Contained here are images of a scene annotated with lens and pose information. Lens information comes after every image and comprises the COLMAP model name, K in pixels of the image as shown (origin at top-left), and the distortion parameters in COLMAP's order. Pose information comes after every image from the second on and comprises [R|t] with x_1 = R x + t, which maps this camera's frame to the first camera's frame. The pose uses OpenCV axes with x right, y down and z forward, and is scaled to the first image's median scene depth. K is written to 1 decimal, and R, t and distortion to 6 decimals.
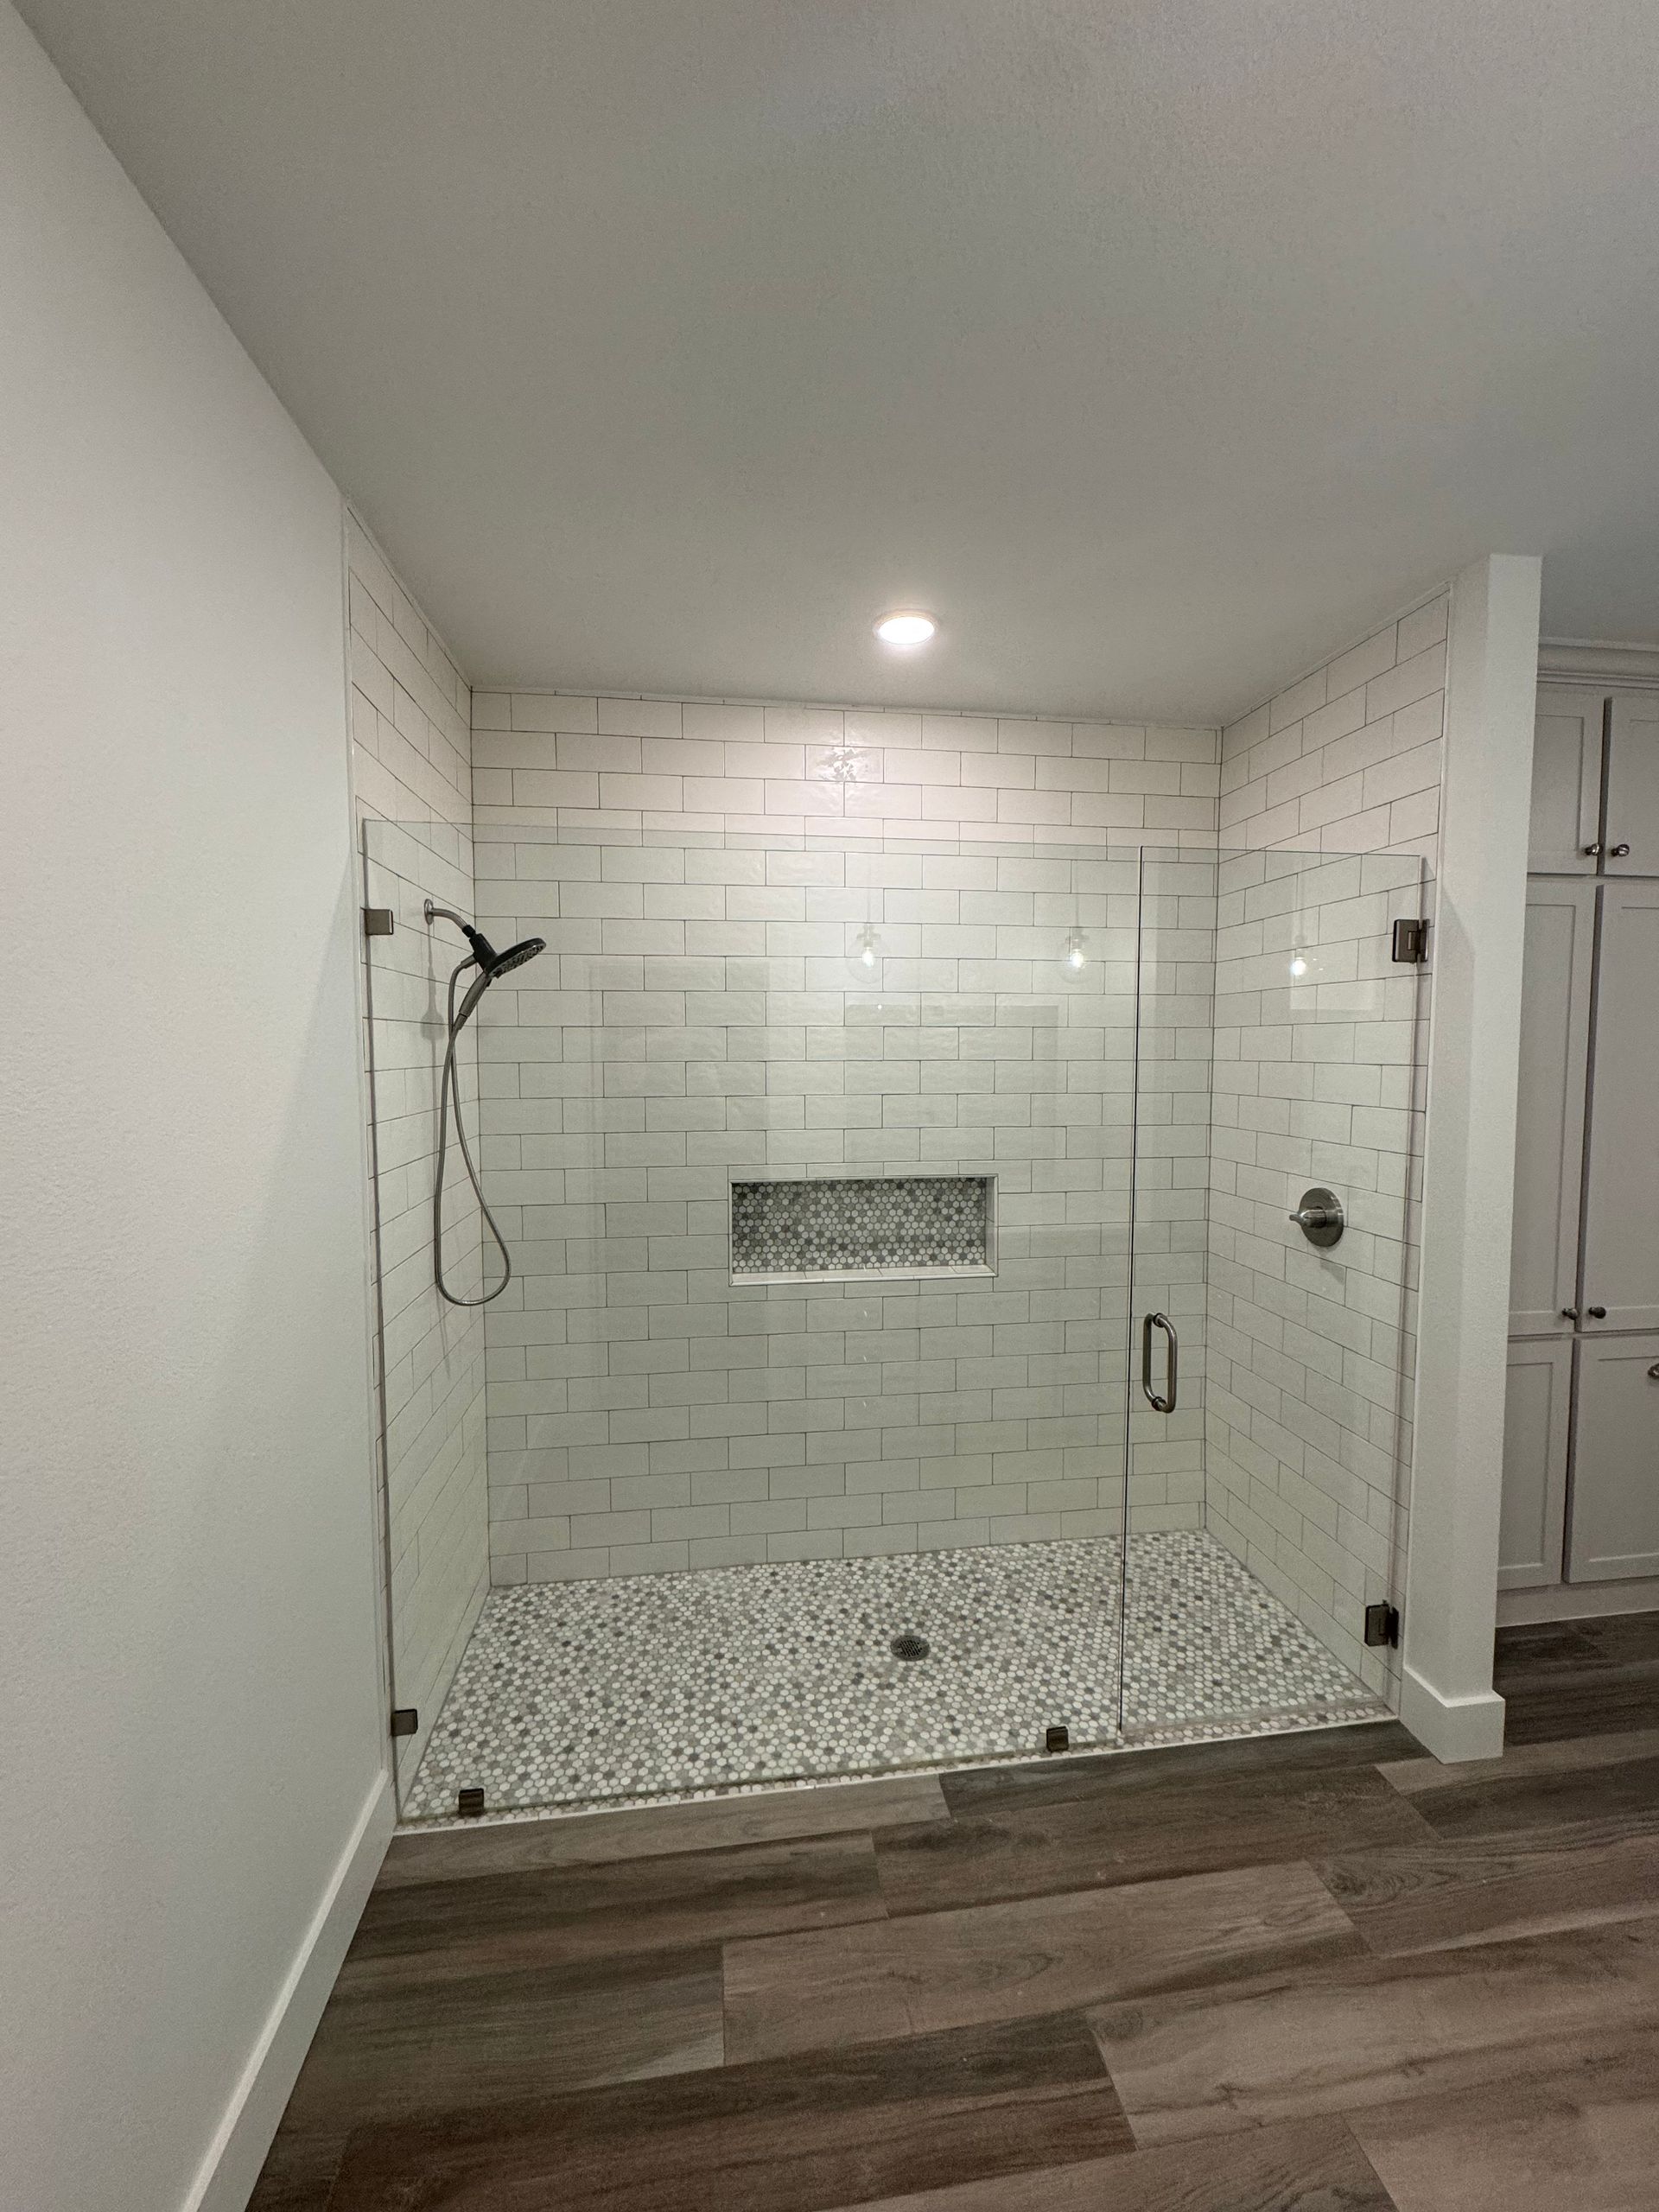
lens RADIAL K [[872.6, 0, 829.5], [0, 872.6, 1106.0], [0, 0, 1]] dist [-0.002737, 0.000173]
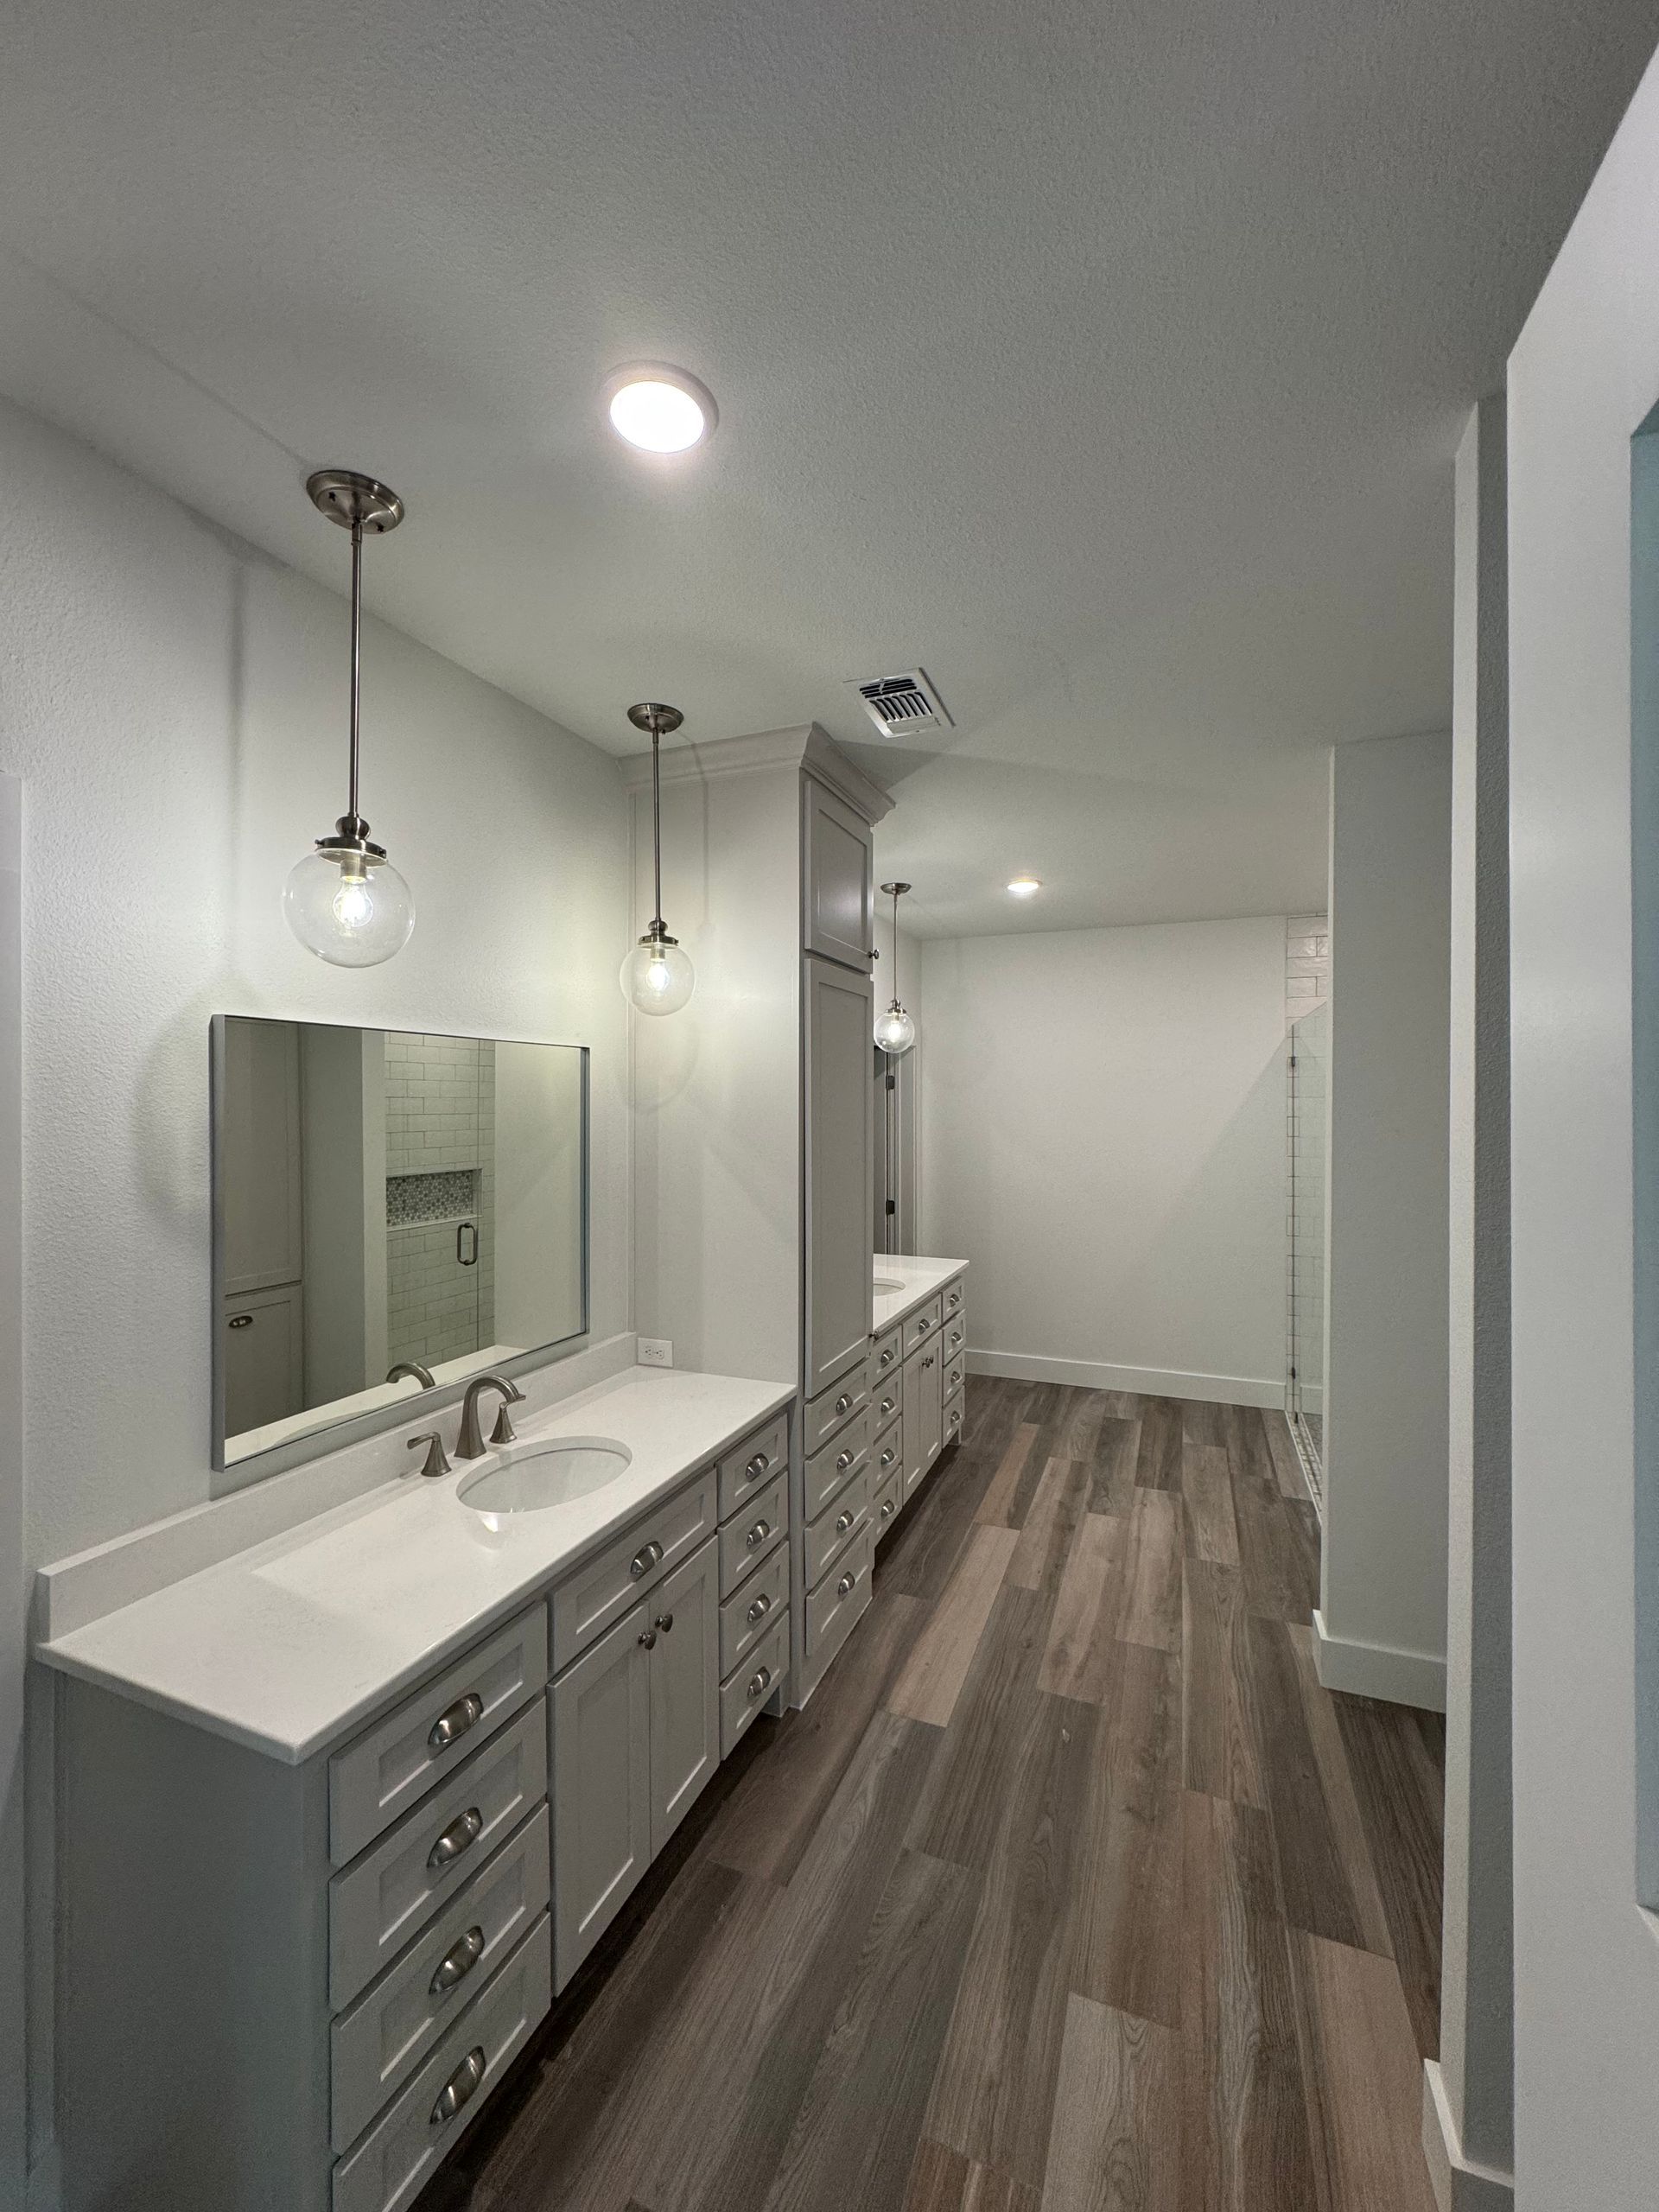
lens RADIAL K [[923.3, 0, 829.5], [0, 923.3, 1106.0], [0, 0, 1]] dist [0.000676, 0.000462]
pose [[-0.483736, 0.016301, -0.875062, 2.592585], [-0.067410, 0.996163, 0.055821, -0.116930], [0.872614, 0.085991, -0.480780, 1.097430]]
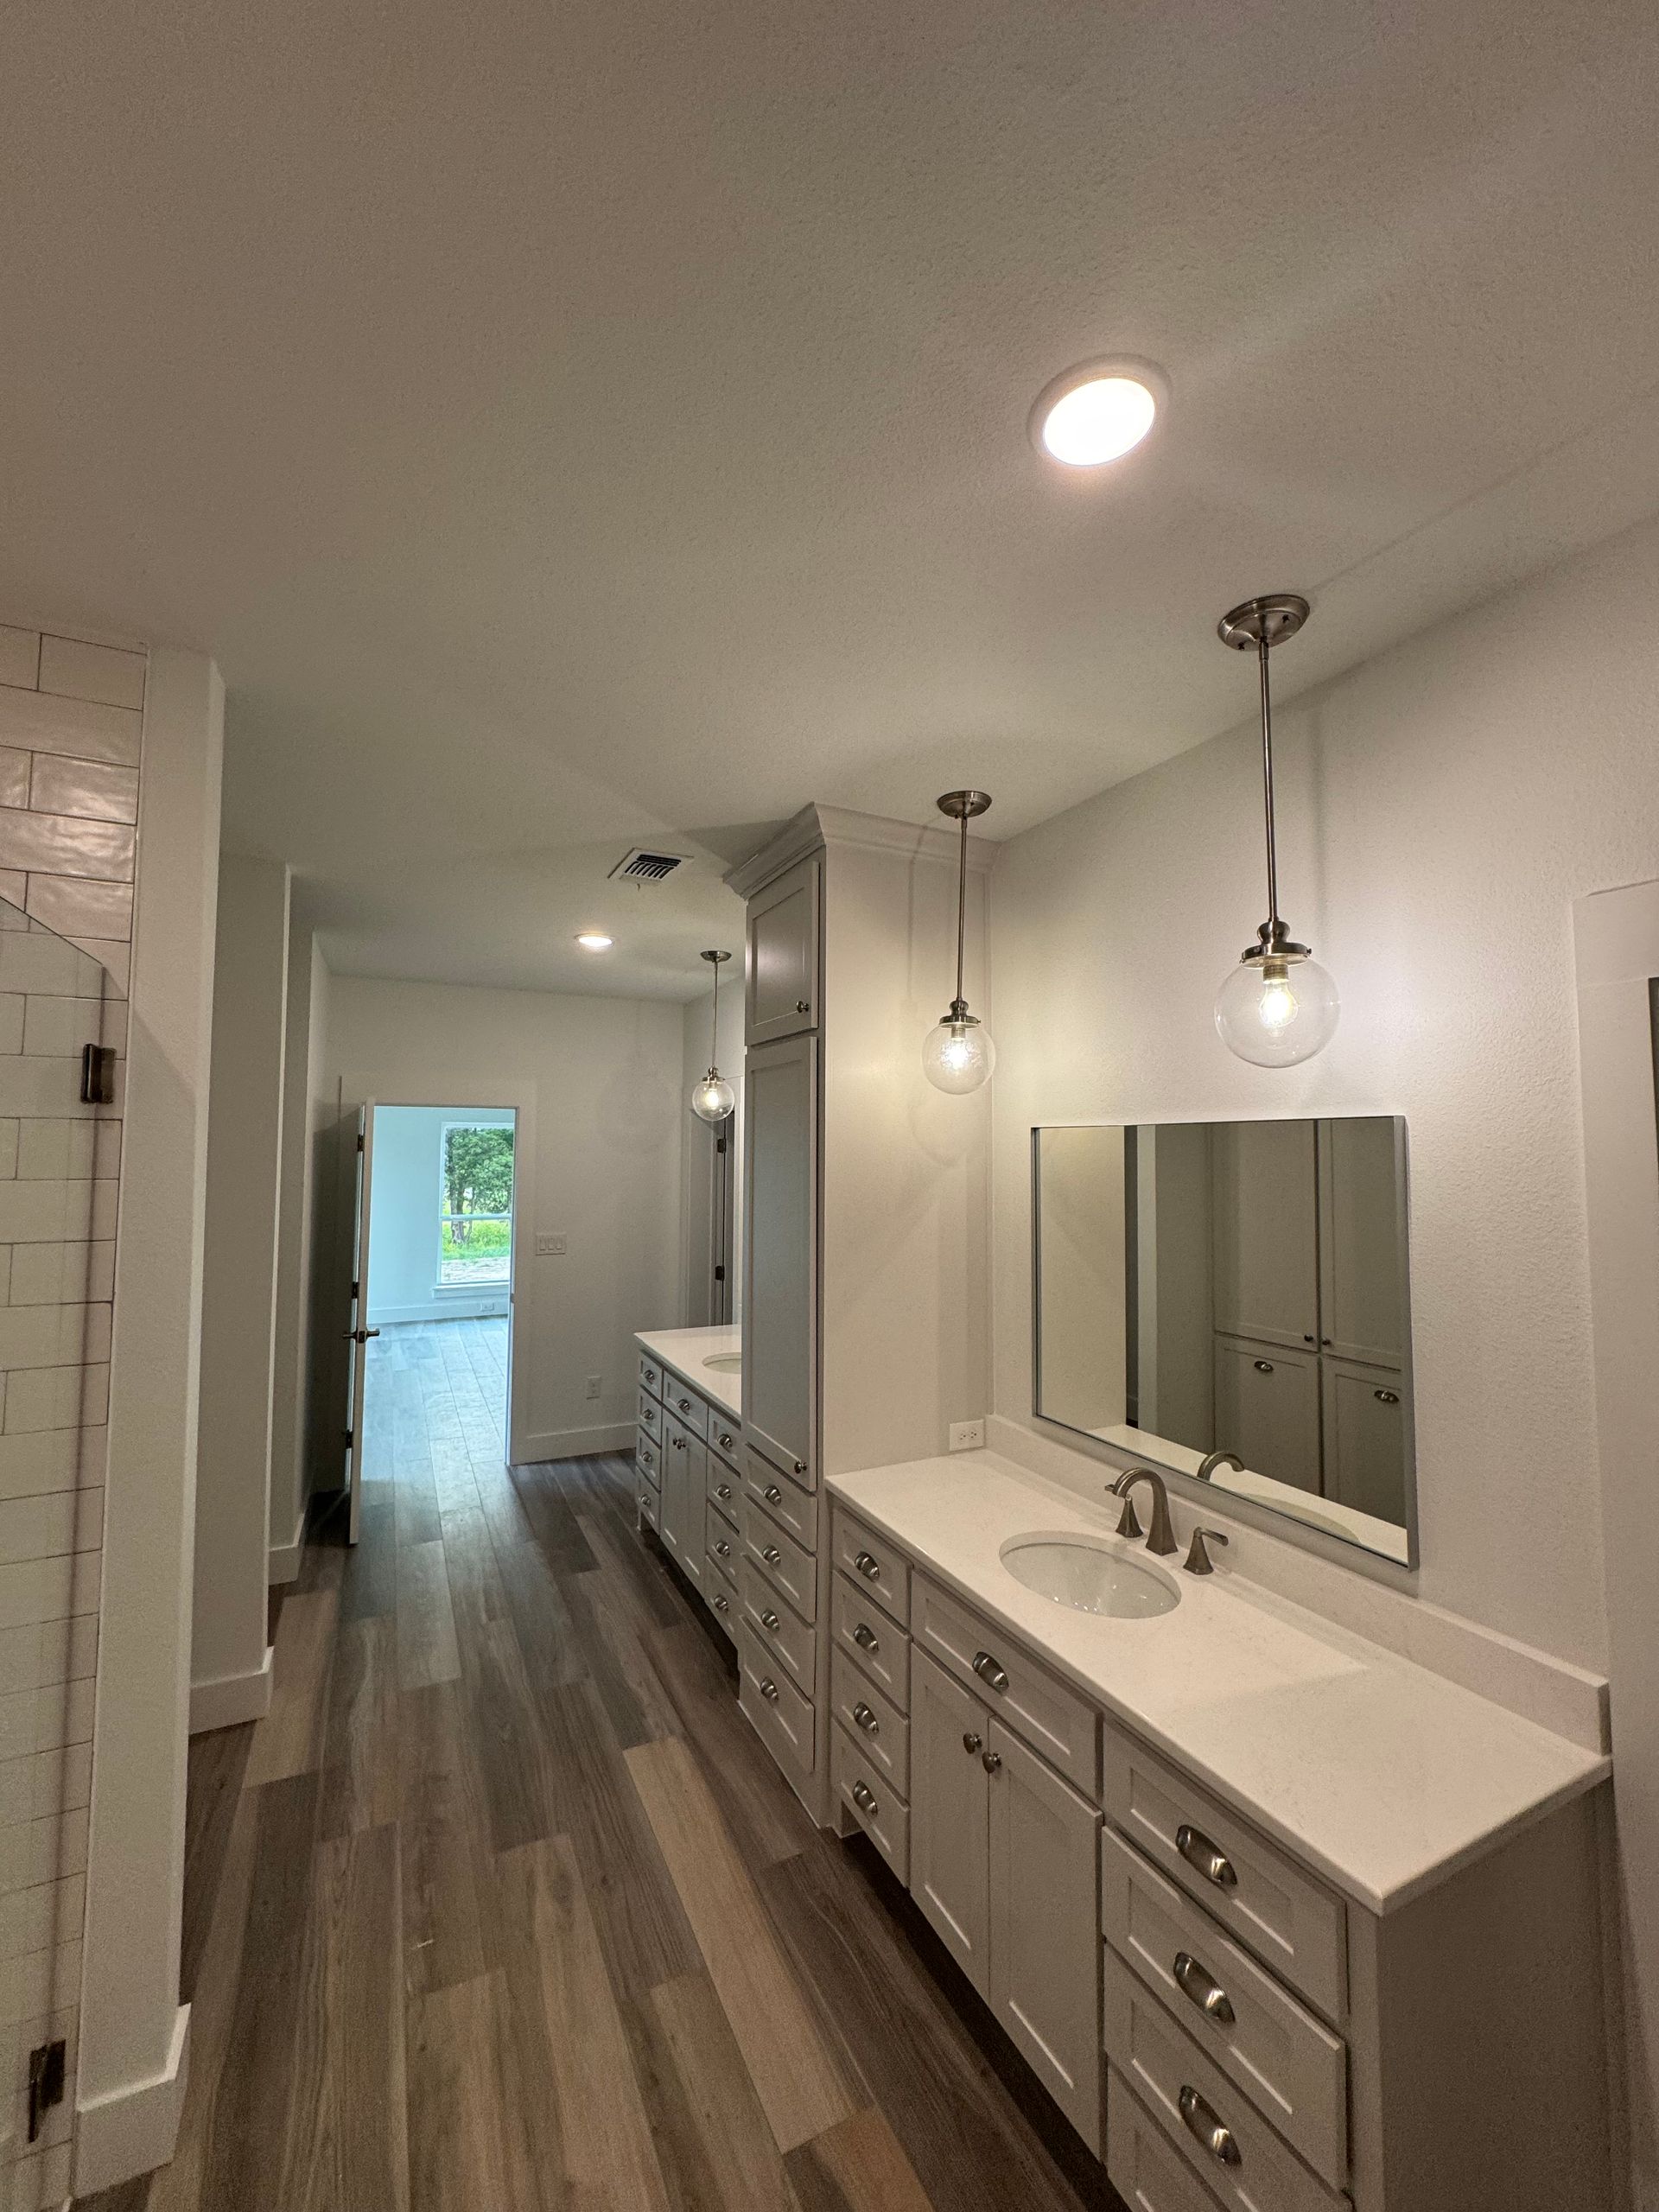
lens RADIAL K [[872.6, 0, 829.5], [0, 872.6, 1106.0], [0, 0, 1]] dist [-0.002737, 0.000173]
pose [[-0.326994, 0.055657, 0.943386, -0.278882], [0.060293, 0.997459, -0.037949, -0.110744], [-0.943101, 0.044470, -0.329518, 0.760347]]
